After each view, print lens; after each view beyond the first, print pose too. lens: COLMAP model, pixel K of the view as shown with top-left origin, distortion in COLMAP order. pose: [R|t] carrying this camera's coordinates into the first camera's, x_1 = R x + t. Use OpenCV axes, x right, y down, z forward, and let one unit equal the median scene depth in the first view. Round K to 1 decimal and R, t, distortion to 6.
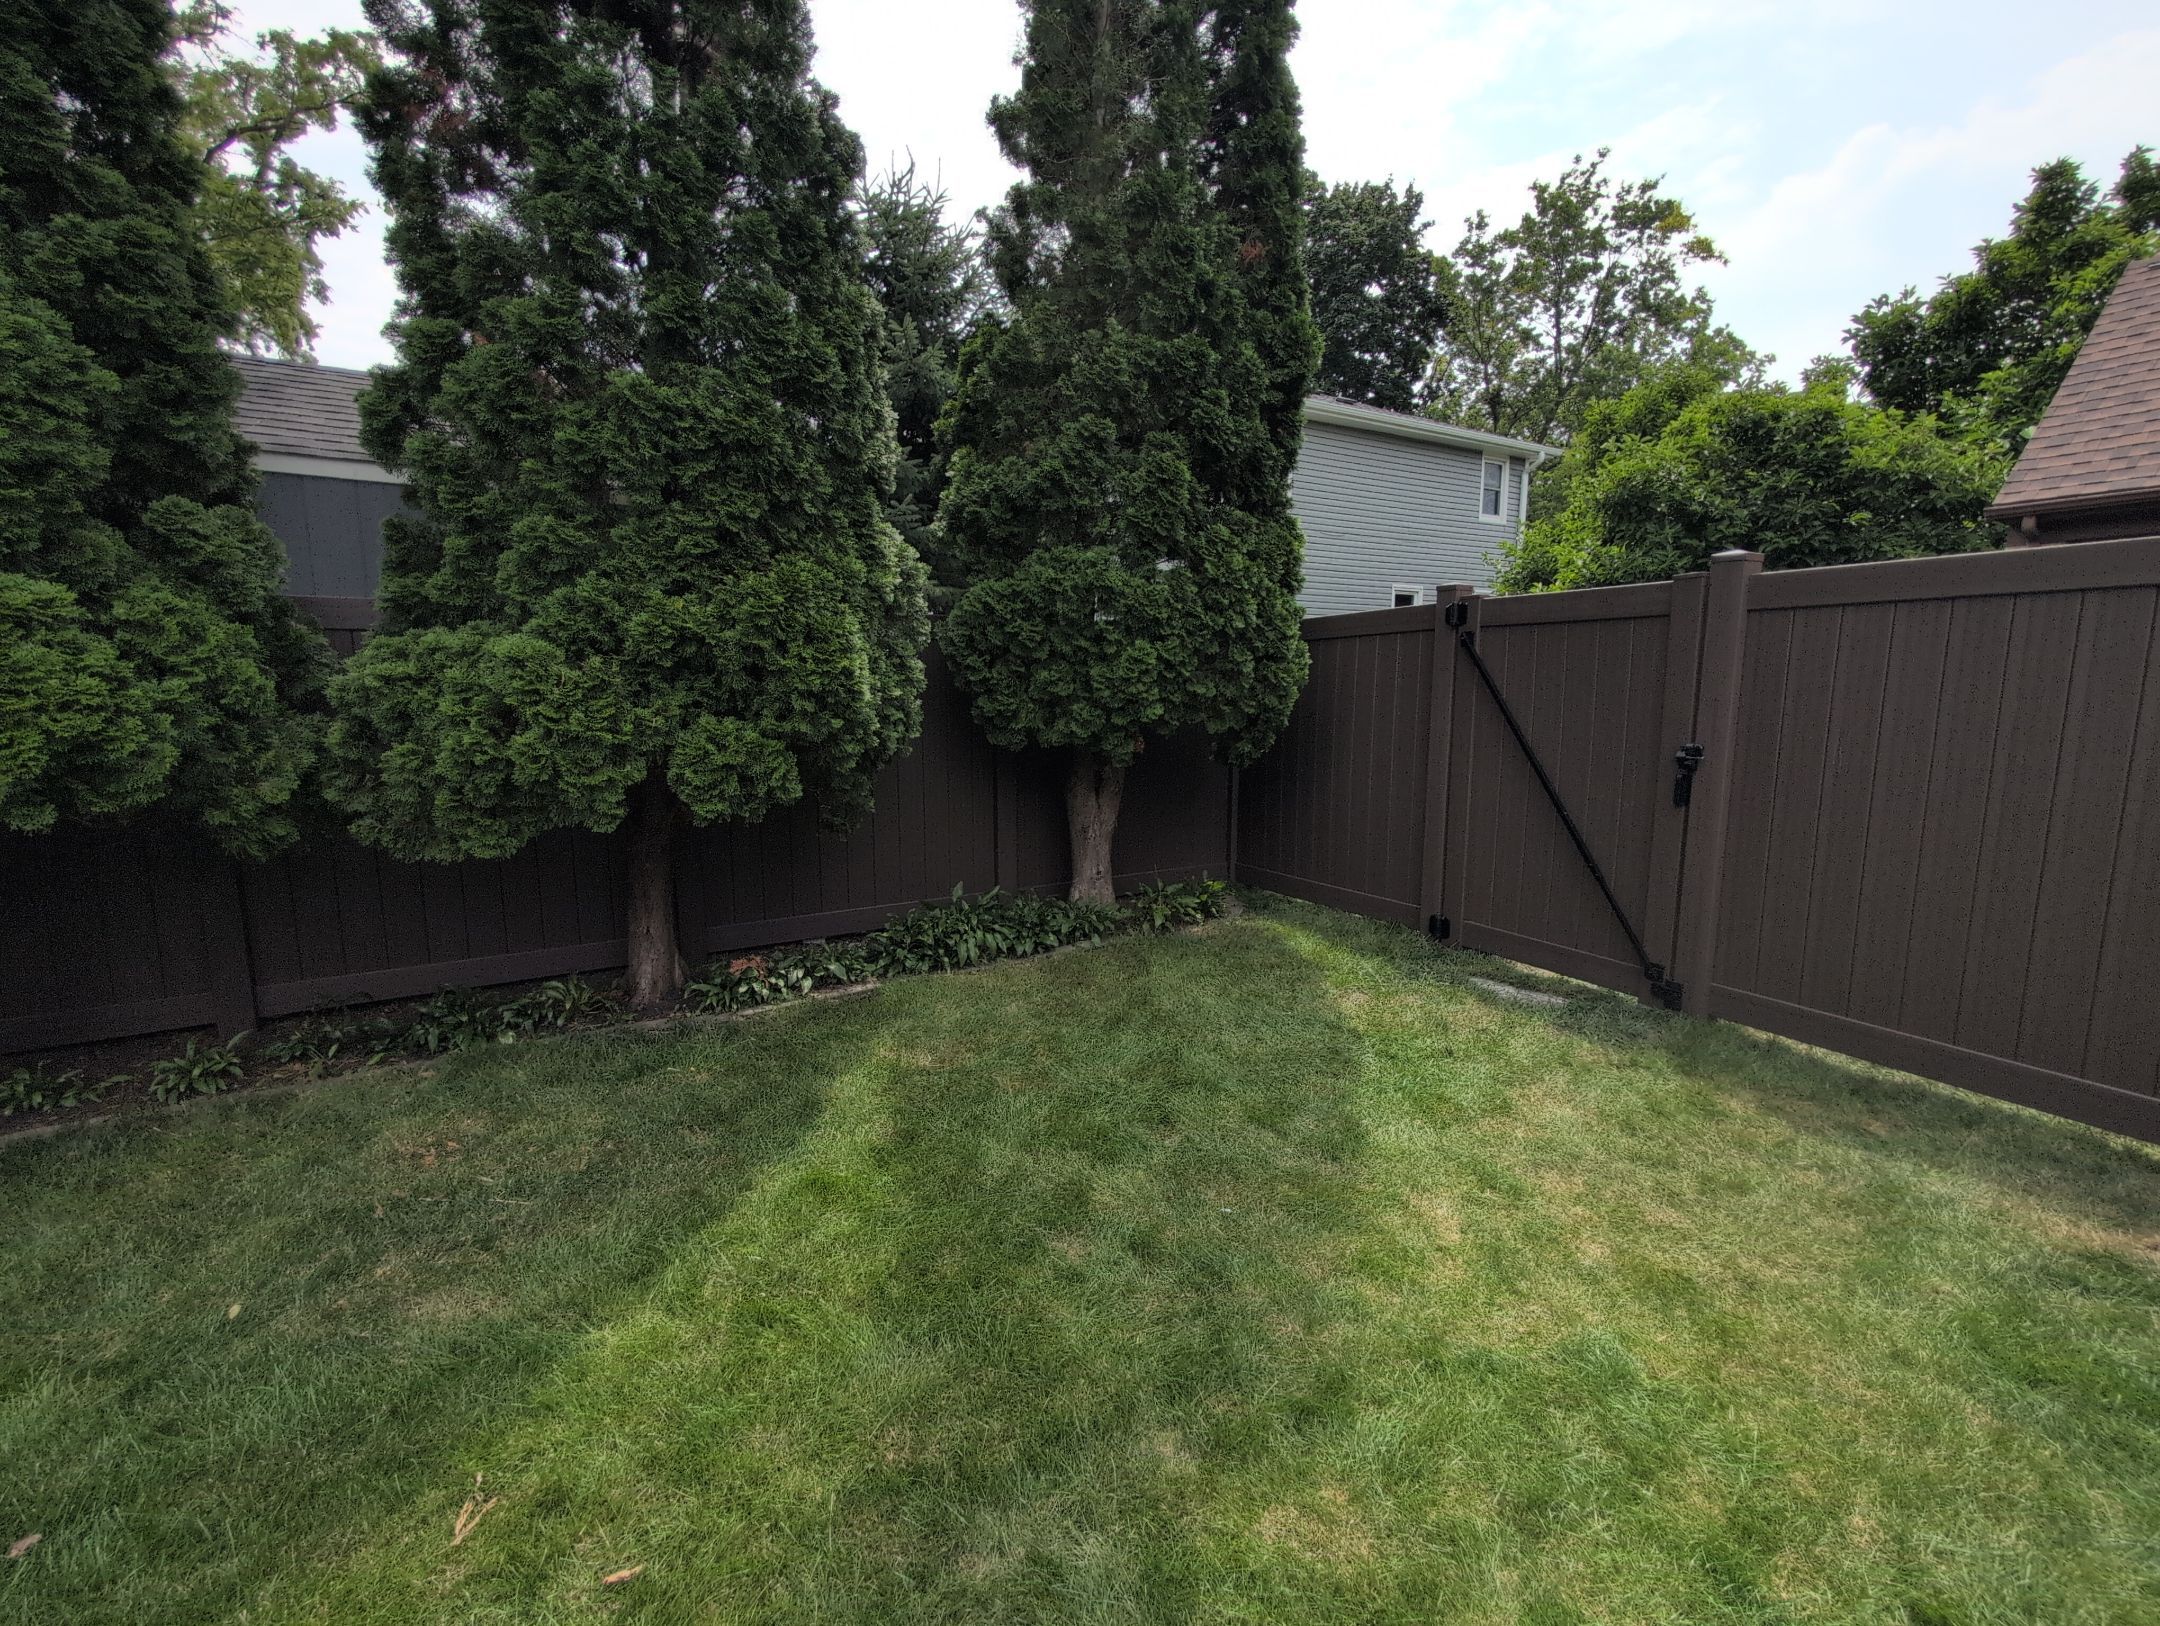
lens RADIAL K [[921.8, 0, 1086.1], [0, 921.8, 814.6], [0, 0, 1]] dist [-0.000036, 0.000430]
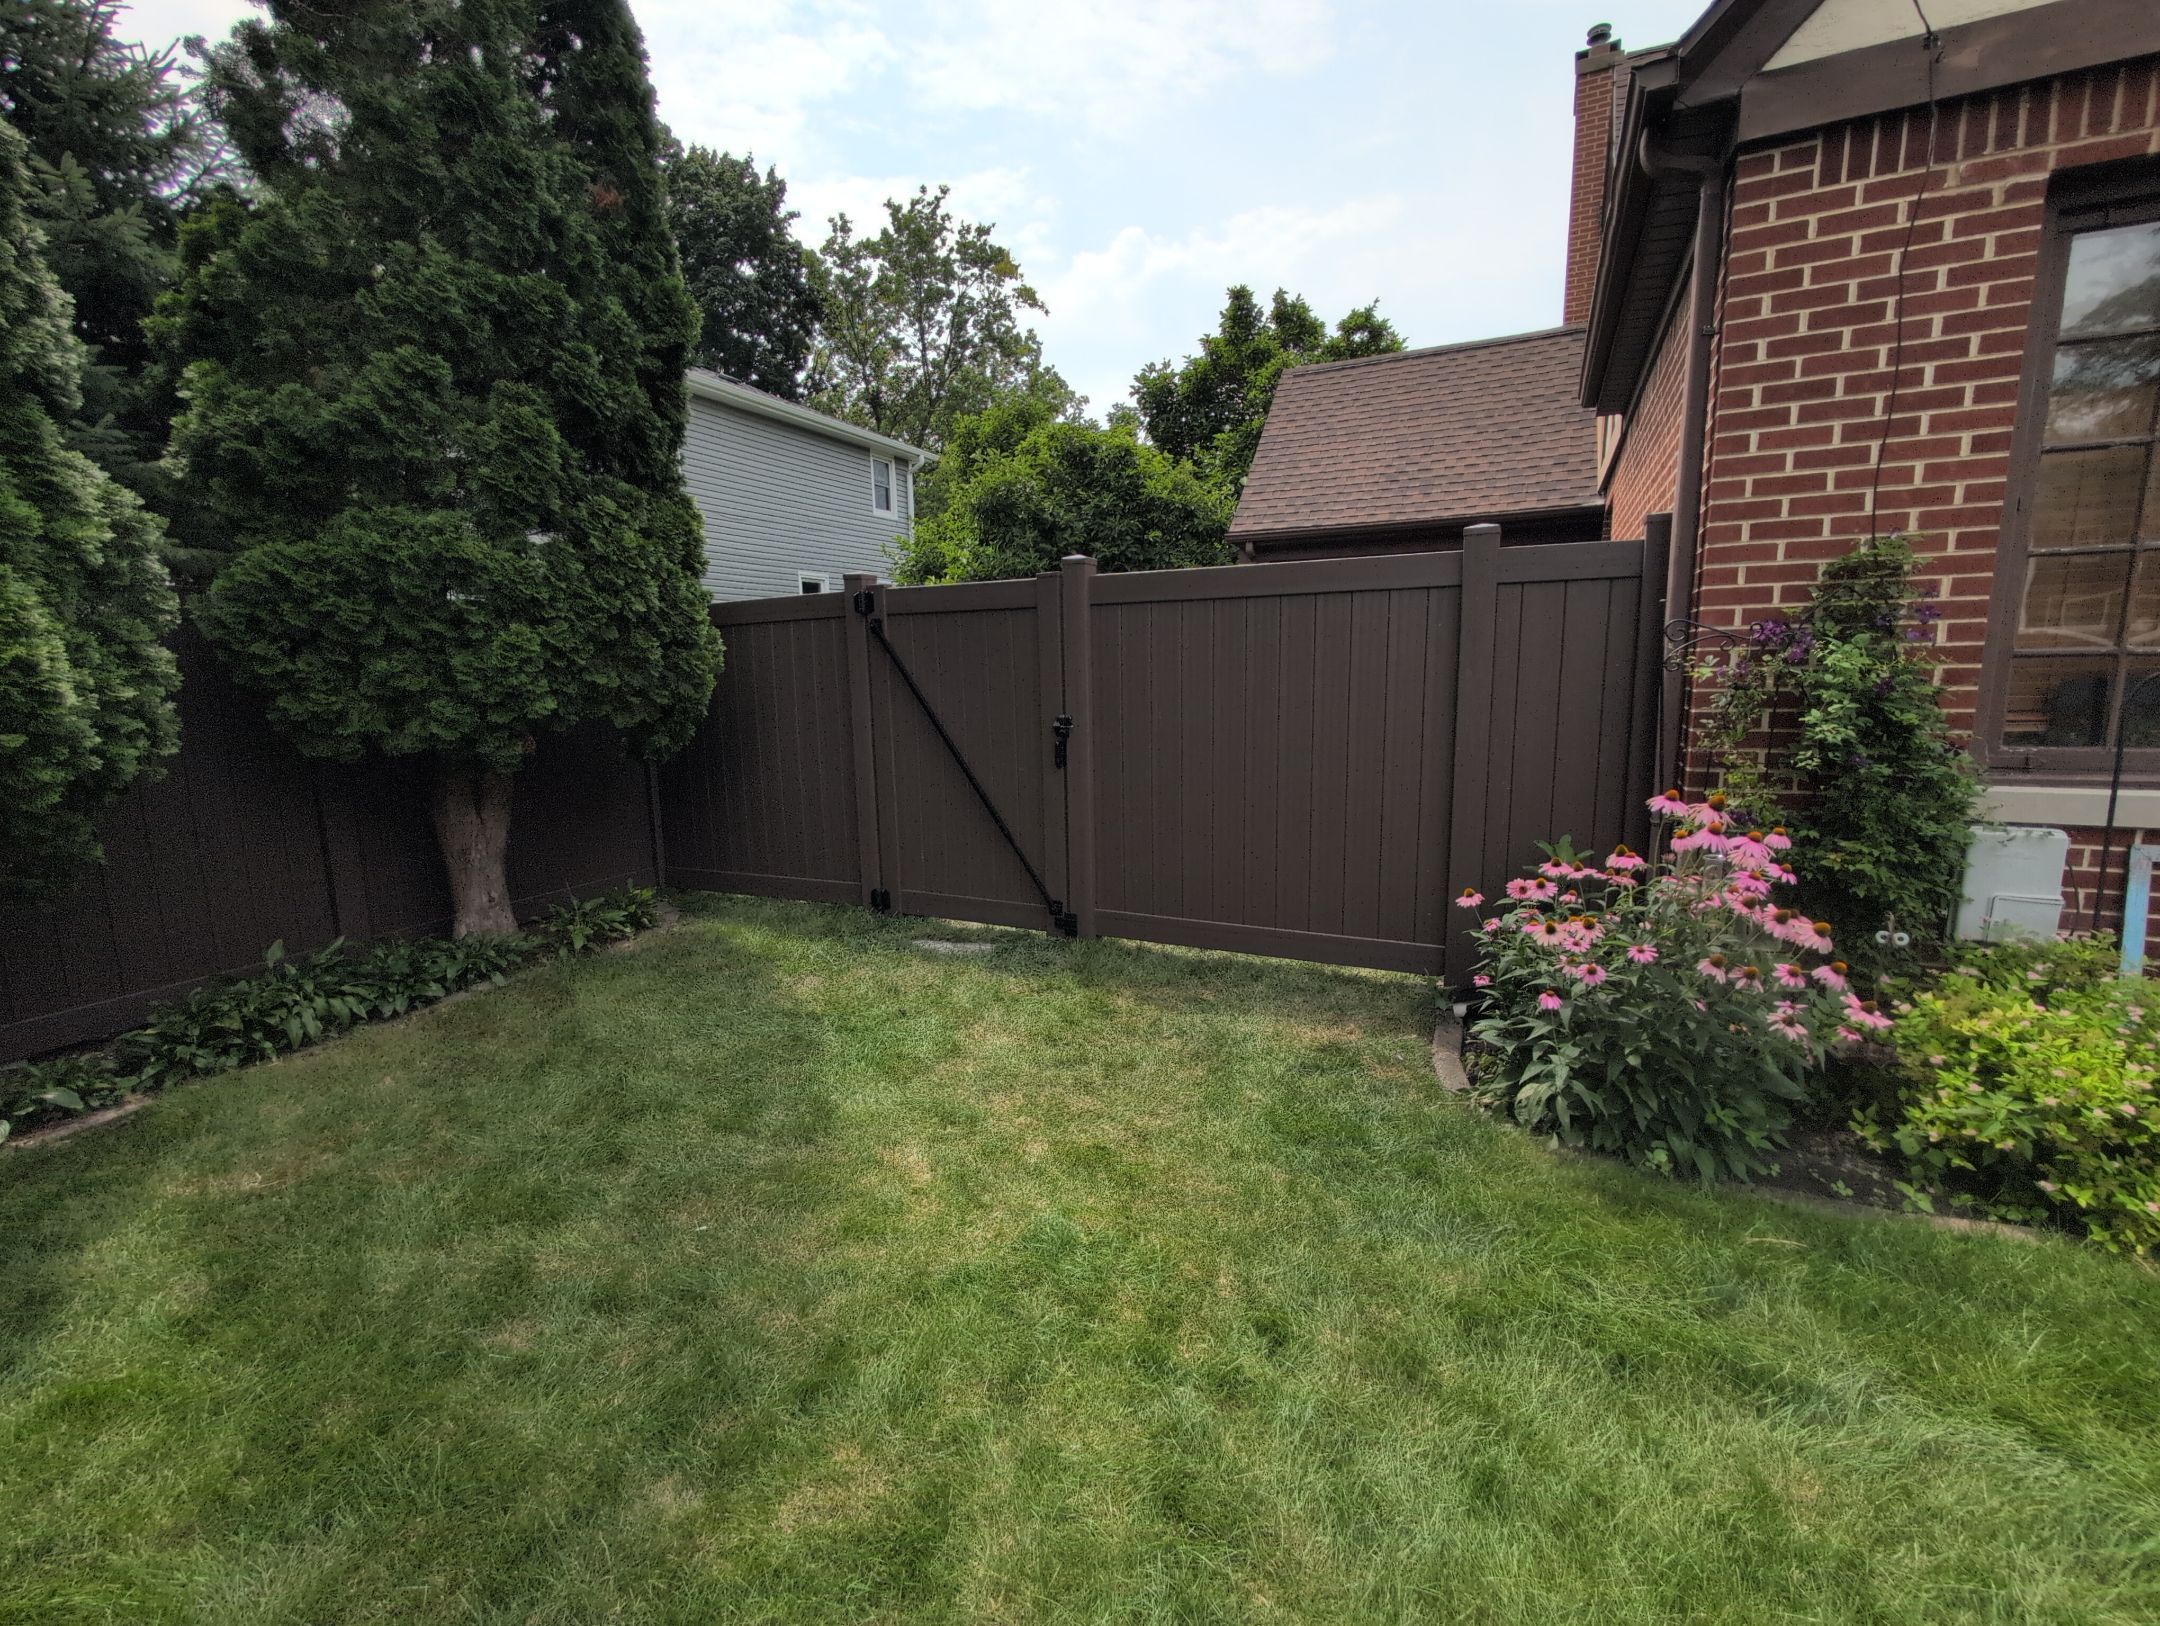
lens RADIAL K [[920.4, 0, 1085.5], [0, 920.4, 814.1], [0, 0, 1]] dist [0.000566, 0.000273]
pose [[0.821532, -0.104849, 0.560438, -0.005143], [0.097578, 0.994299, 0.042981, 0.002700], [-0.561750, 0.019376, 0.827080, -0.006240]]
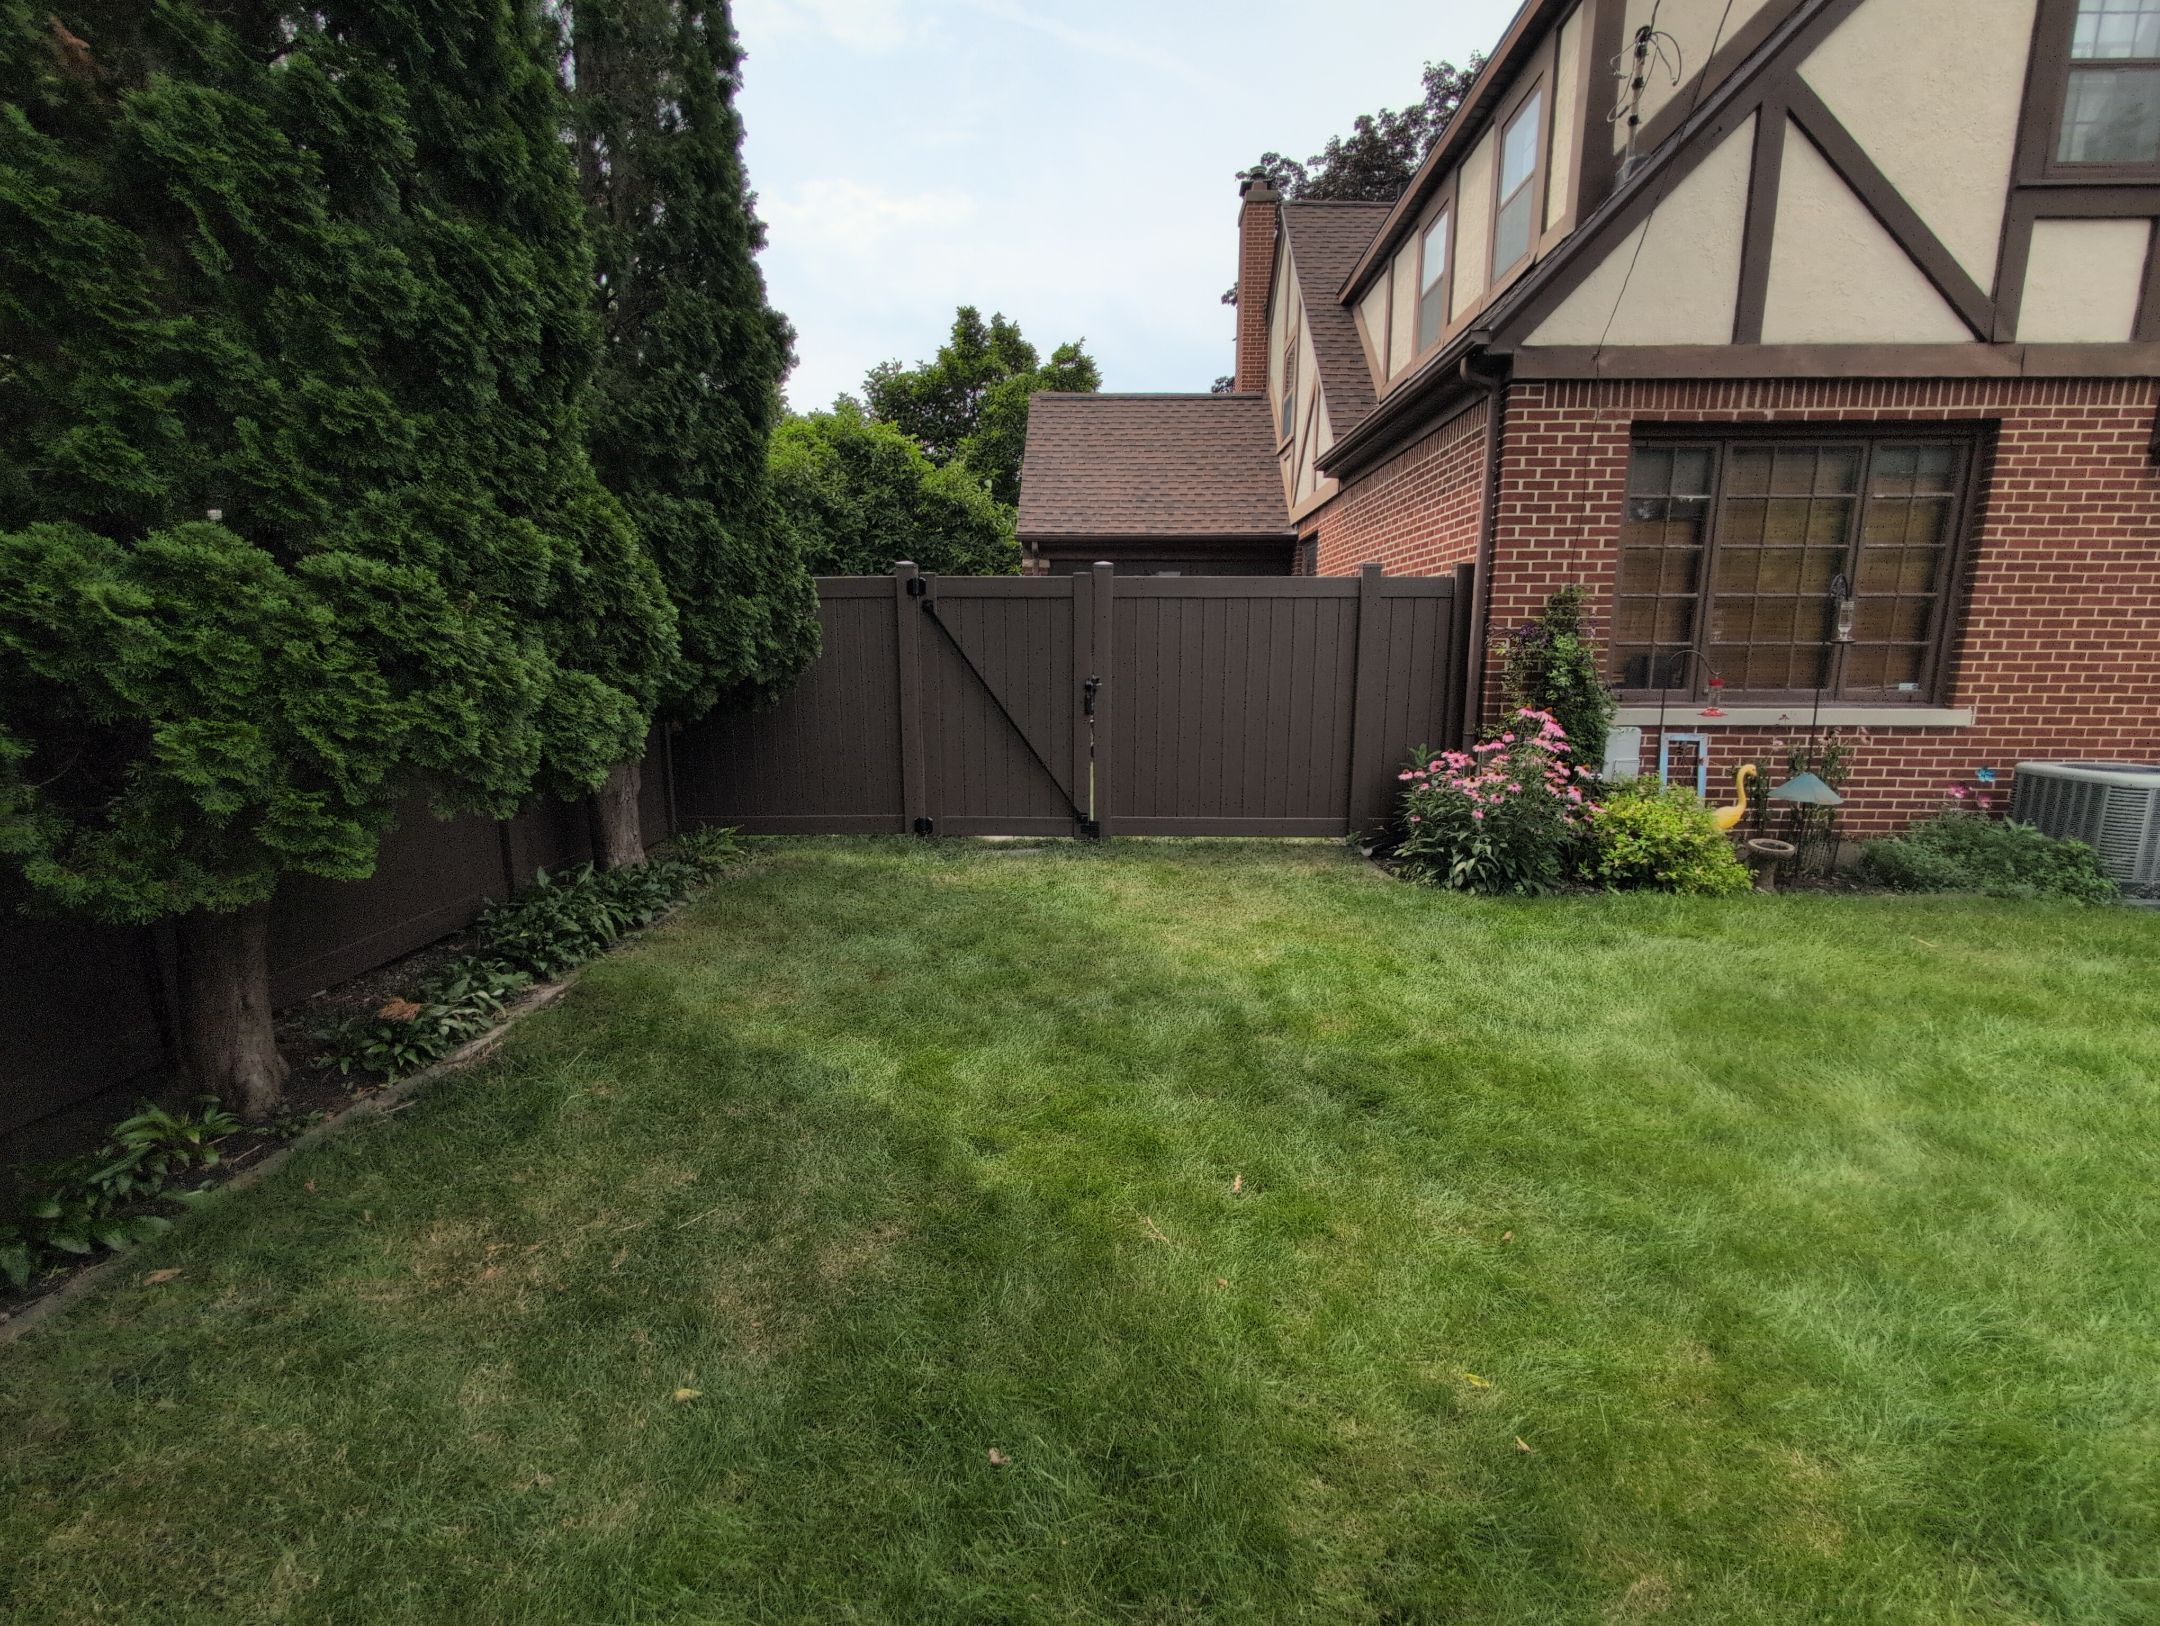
lens RADIAL K [[921.7, 0, 1085.1], [0, 921.7, 813.8], [0, 0, 1]] dist [-0.000233, 0.000610]
pose [[0.516293, -0.151172, 0.842964, -0.724236], [0.117971, 0.987468, 0.104833, -0.007079], [-0.848248, 0.045321, 0.527657, 0.129655]]
